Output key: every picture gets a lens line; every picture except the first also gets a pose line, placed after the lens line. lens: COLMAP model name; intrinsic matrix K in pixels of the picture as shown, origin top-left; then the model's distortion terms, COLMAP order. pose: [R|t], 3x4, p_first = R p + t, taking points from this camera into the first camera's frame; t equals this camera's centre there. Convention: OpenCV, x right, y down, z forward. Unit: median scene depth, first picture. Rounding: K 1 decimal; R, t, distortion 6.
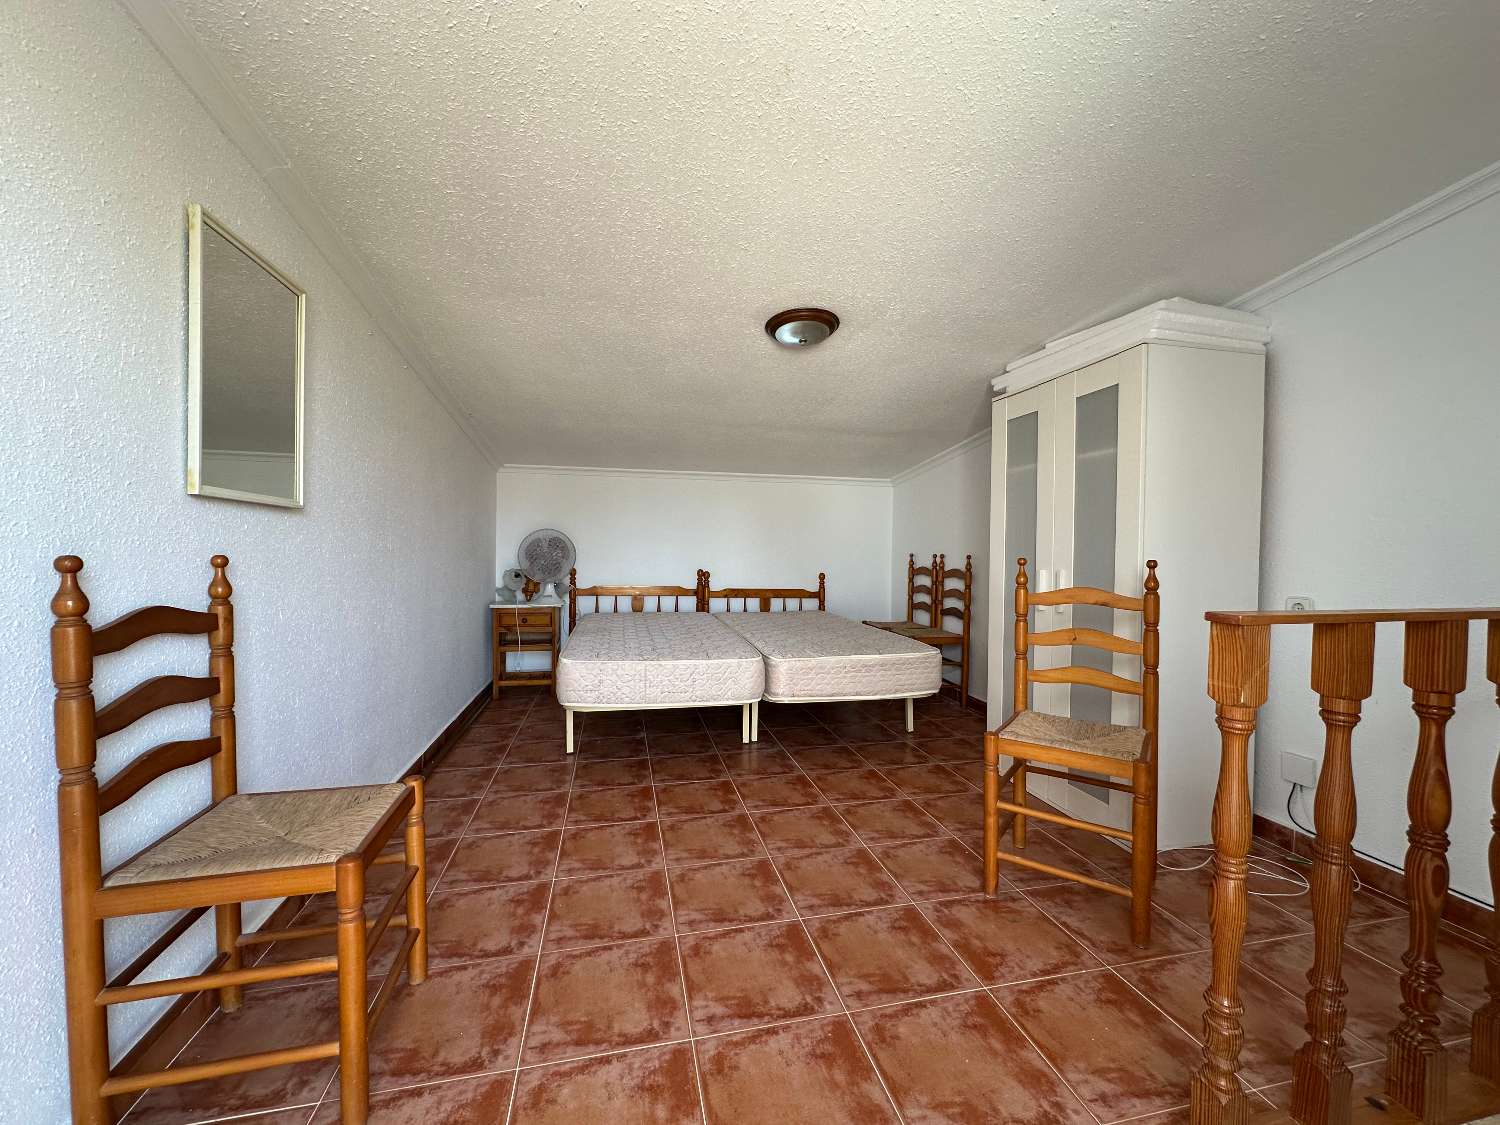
lens RADIAL K [[596.8, 0, 750.8], [0, 596.8, 560.3], [0, 0, 1]] dist [-0.005952, 0.000176]
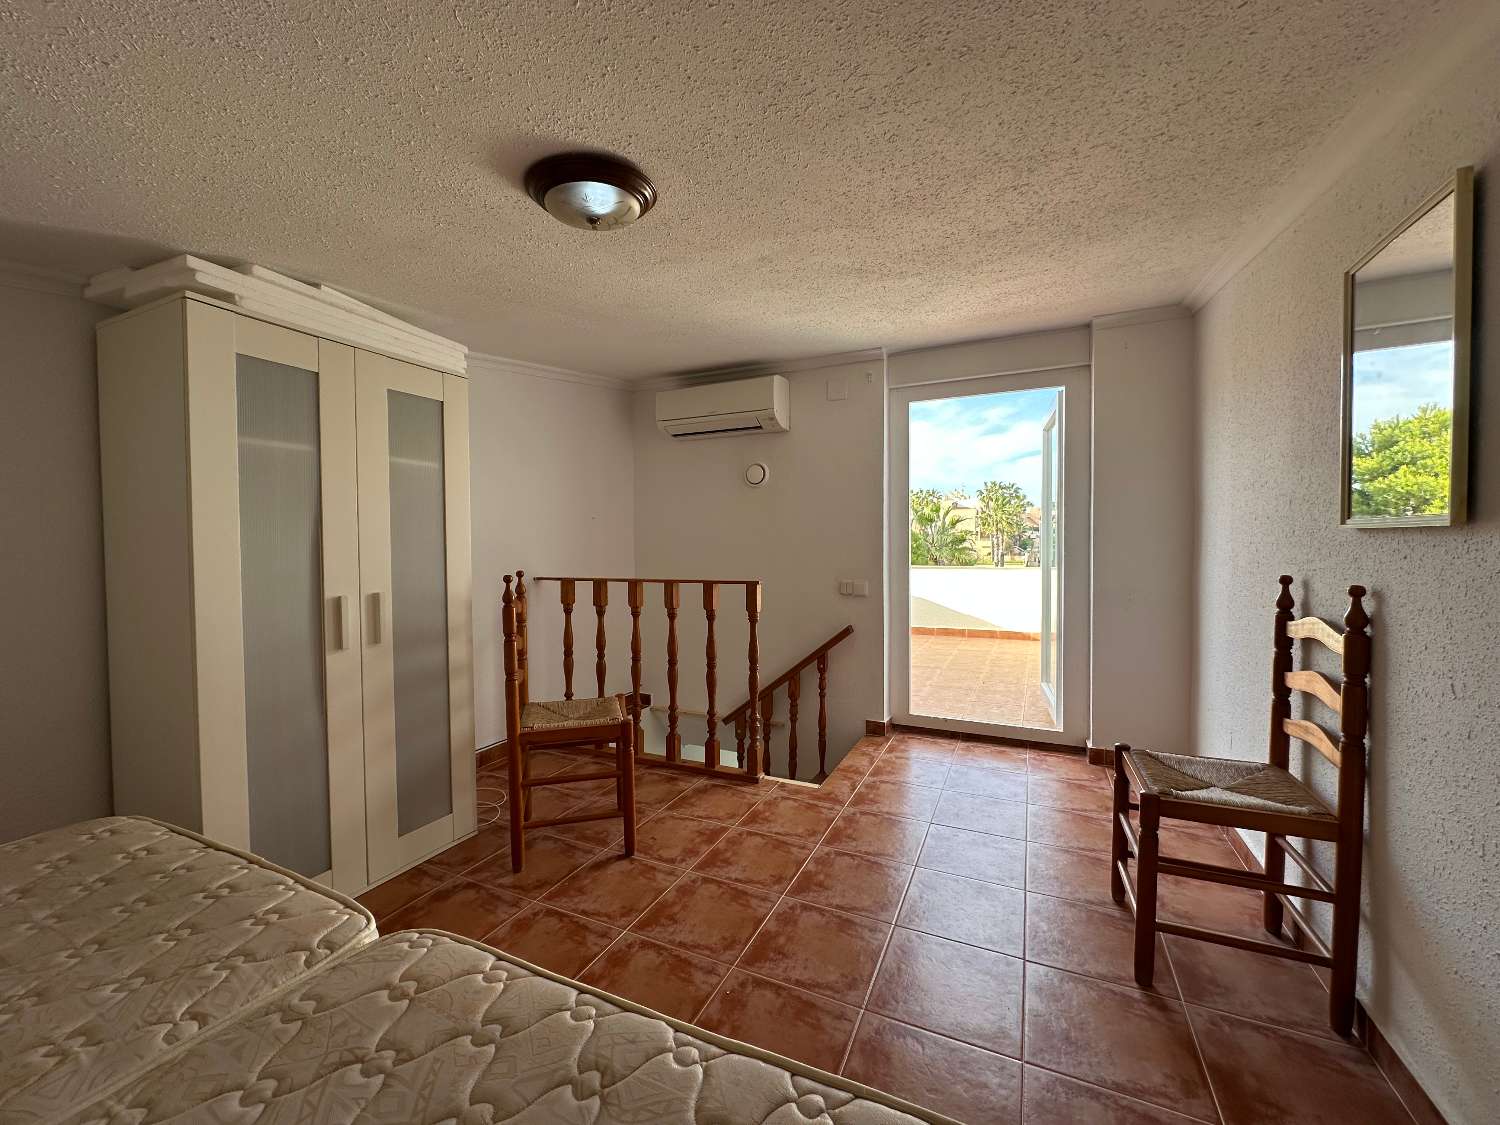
lens RADIAL K [[596.8, 0, 751.4], [0, 596.8, 561.3], [0, 0, 1]] dist [-0.005952, 0.000176]
pose [[-0.793051, -0.018732, 0.608867, -0.559073], [0.010177, 0.998980, 0.043989, -0.082852], [-0.609071, 0.041082, -0.792051, 1.956706]]
